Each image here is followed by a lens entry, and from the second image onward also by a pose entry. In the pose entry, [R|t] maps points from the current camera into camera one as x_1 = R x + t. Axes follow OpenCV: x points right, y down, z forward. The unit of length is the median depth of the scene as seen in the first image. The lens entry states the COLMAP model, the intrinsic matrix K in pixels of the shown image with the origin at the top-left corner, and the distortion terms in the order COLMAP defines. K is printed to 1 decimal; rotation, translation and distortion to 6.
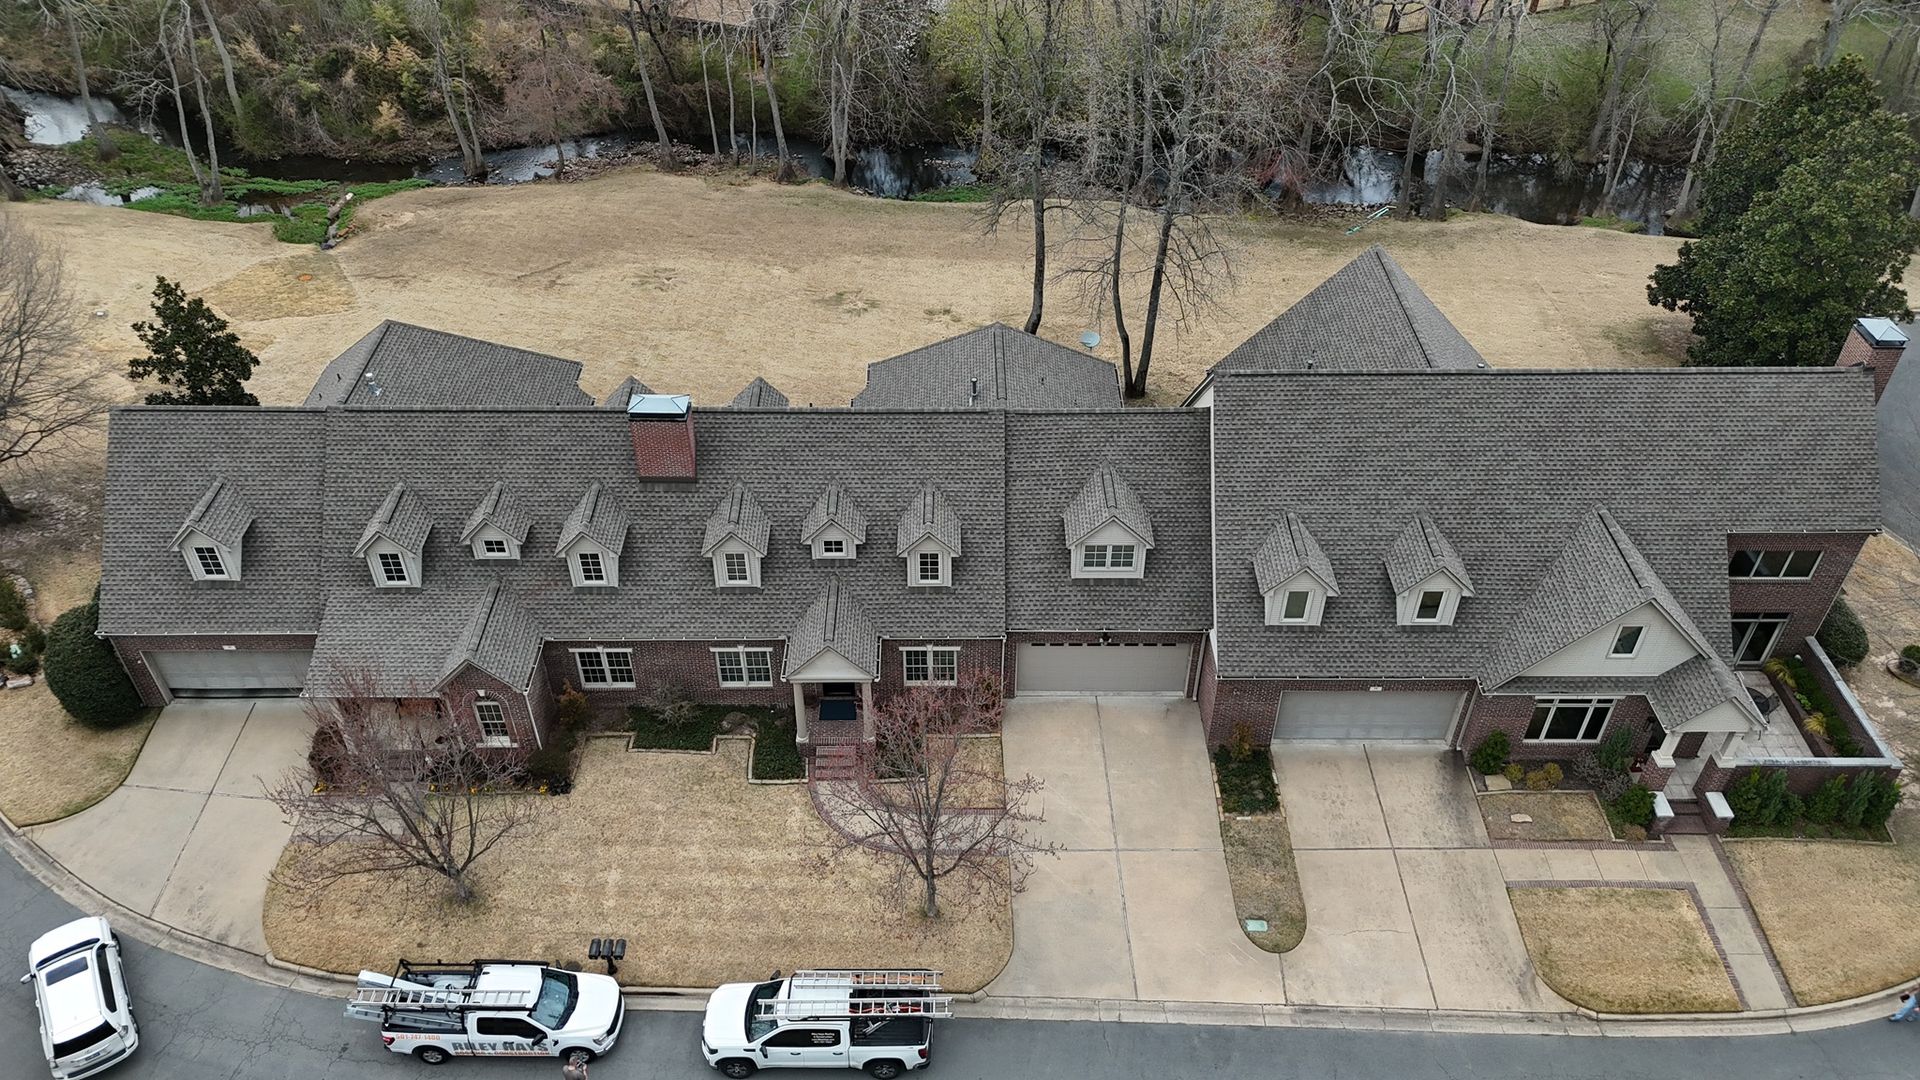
lens RADIAL K [[1431.5, 0, 960.0], [0, 1431.5, 540.0], [0, 0, 1]] dist [0.063198, -0.060233]
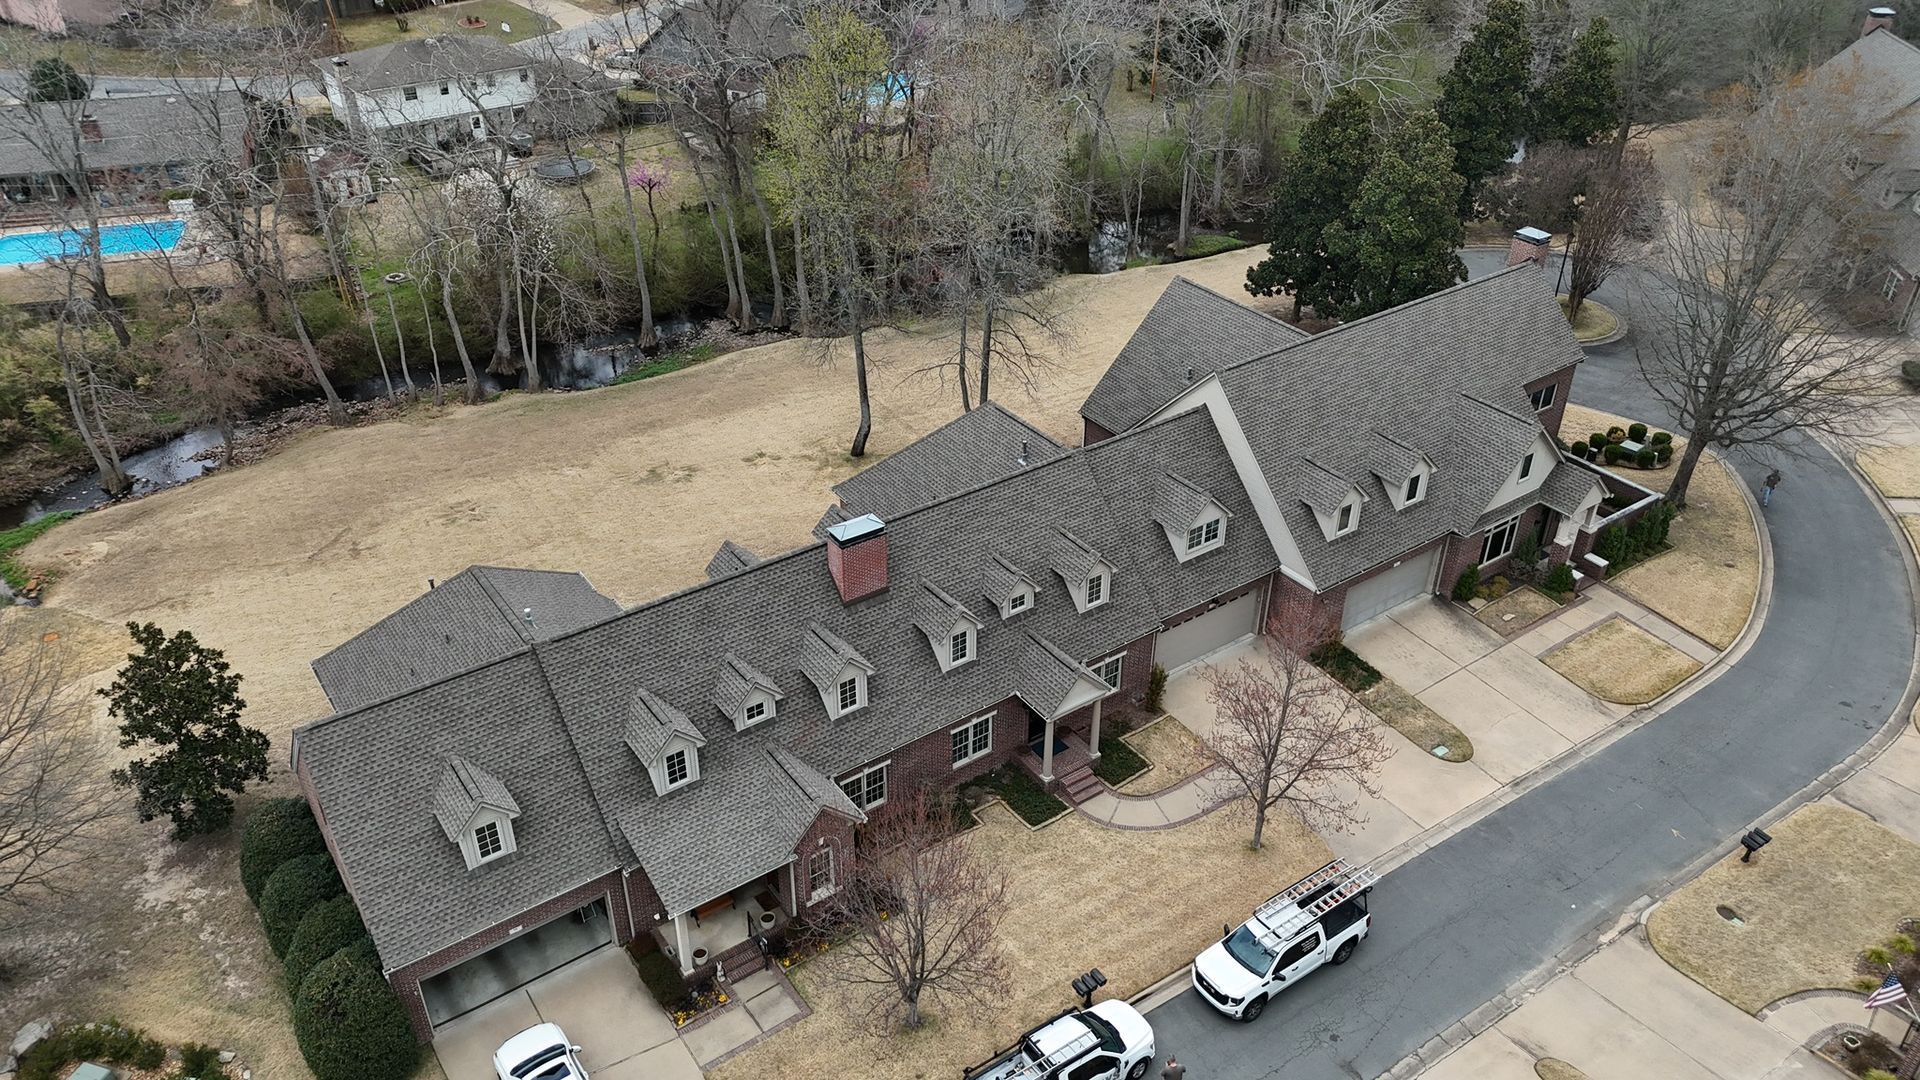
lens RADIAL K [[1431.5, 0, 960.0], [0, 1431.5, 540.0], [0, 0, 1]] dist [0.063198, -0.060233]
pose [[0.814847, -0.307792, 0.491212, -0.674279], [0.367567, 0.929598, -0.027254, -0.027463], [-0.448241, 0.202761, 0.870614, 0.033466]]
